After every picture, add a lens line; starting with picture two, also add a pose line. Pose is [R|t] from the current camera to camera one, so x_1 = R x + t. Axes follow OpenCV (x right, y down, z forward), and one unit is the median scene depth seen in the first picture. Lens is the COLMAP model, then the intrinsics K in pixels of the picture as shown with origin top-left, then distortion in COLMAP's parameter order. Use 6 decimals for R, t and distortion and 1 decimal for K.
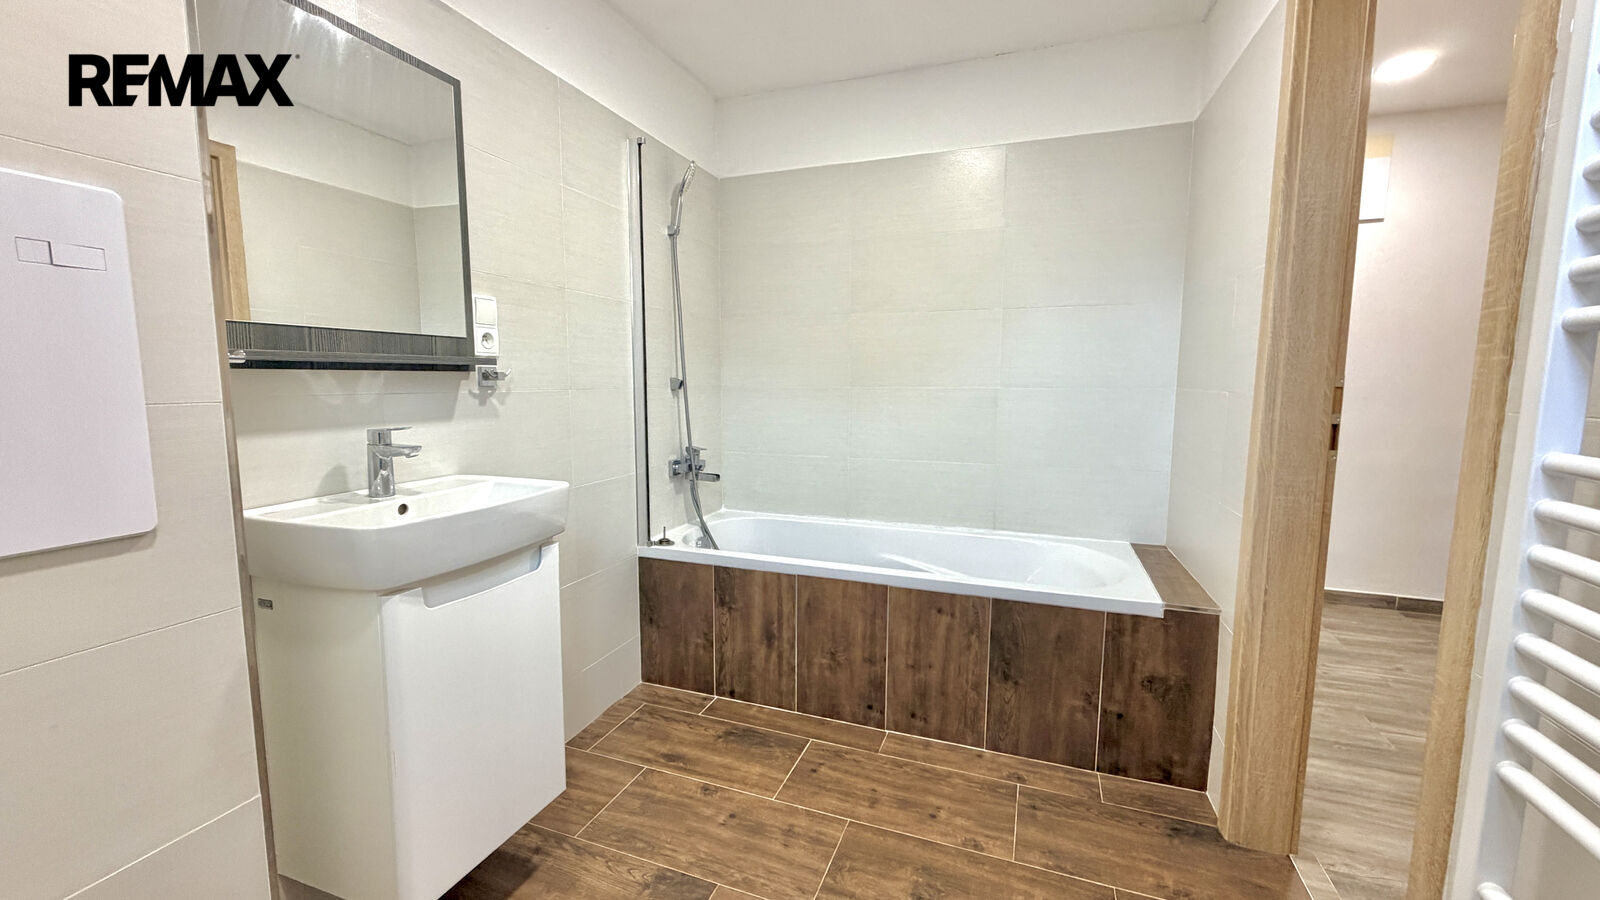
lens RADIAL K [[632.8, 0, 806.1], [0, 632.8, 447.1], [0, 0, 1]] dist [0.000118, 0.000075]
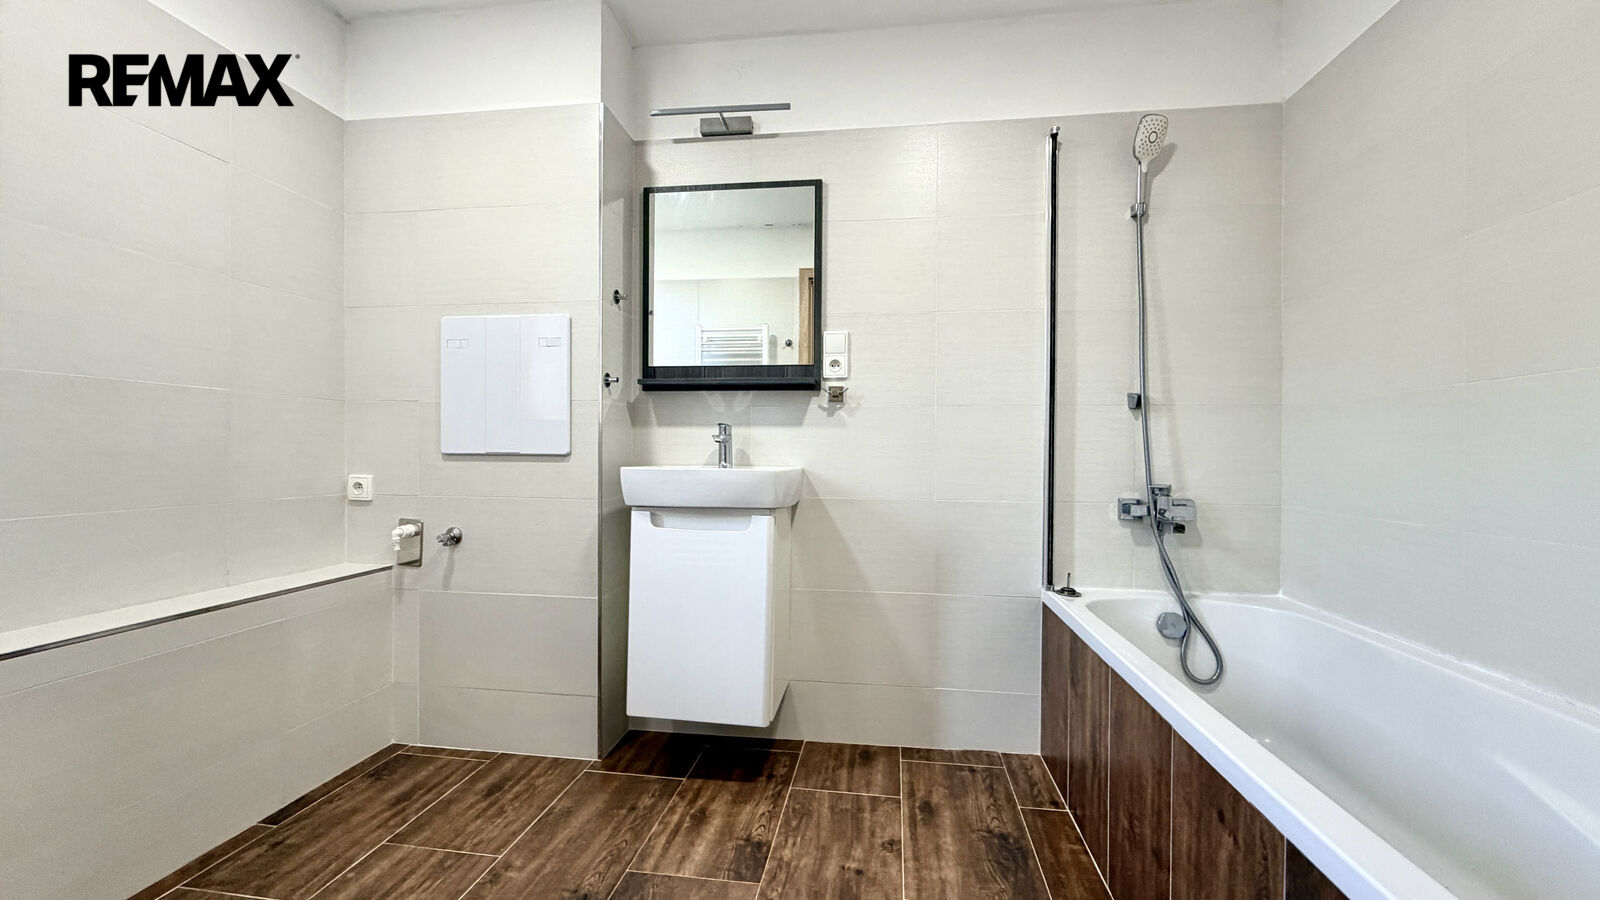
lens RADIAL K [[632.8, 0, 804.3], [0, 632.8, 458.6], [0, 0, 1]] dist [0.000118, 0.000075]
pose [[0.207662, -0.005682, -0.978184, 0.704536], [-0.113830, 0.993049, -0.029933, 0.060382], [0.971555, 0.117563, 0.205572, 0.680422]]
